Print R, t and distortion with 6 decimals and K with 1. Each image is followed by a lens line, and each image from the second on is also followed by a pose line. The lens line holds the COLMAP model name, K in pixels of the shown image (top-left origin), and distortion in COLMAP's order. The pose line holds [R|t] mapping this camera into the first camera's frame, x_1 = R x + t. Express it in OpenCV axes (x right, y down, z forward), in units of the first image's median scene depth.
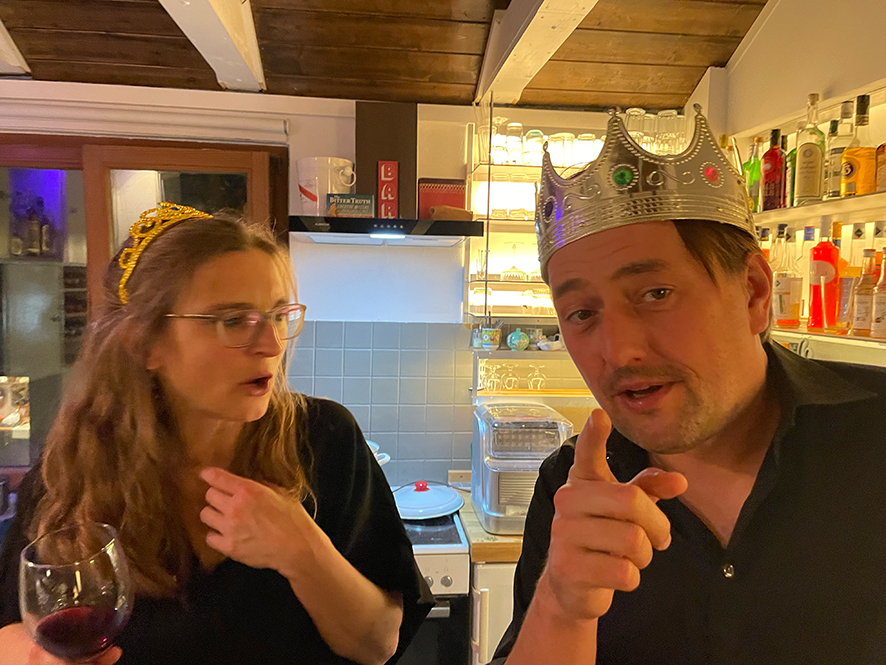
lens RADIAL K [[692.3, 0, 443.0], [0, 692.3, 332.5], [0, 0, 1]] dist [0.080560, -0.114121]
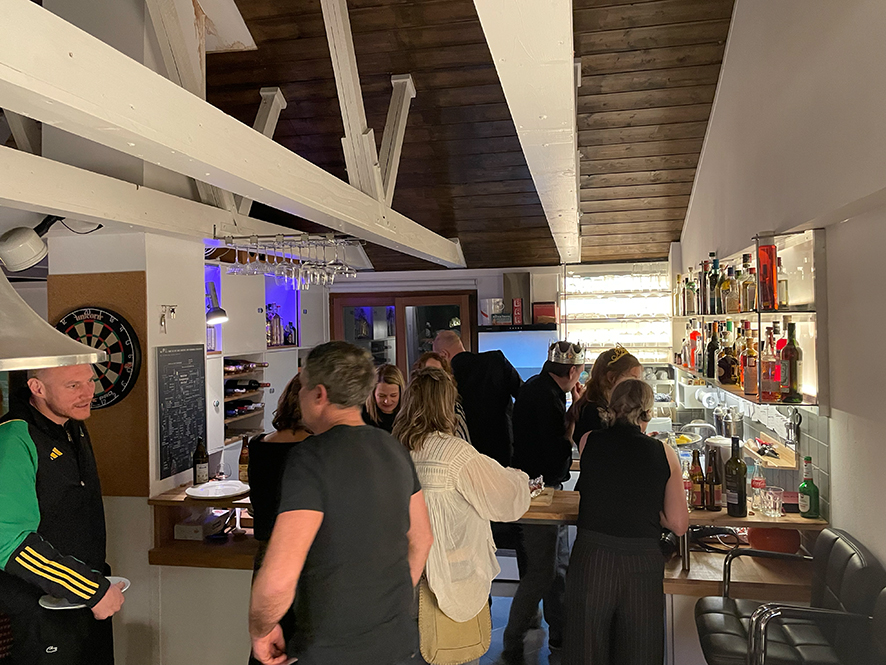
lens RADIAL K [[692.3, 0, 443.0], [0, 692.3, 332.5], [0, 0, 1]] dist [0.080560, -0.114121]
pose [[0.950069, -0.040691, -0.309375, 0.366343], [0.021659, 0.997669, -0.064707, 0.009555], [0.311287, 0.054775, 0.948736, -1.165219]]
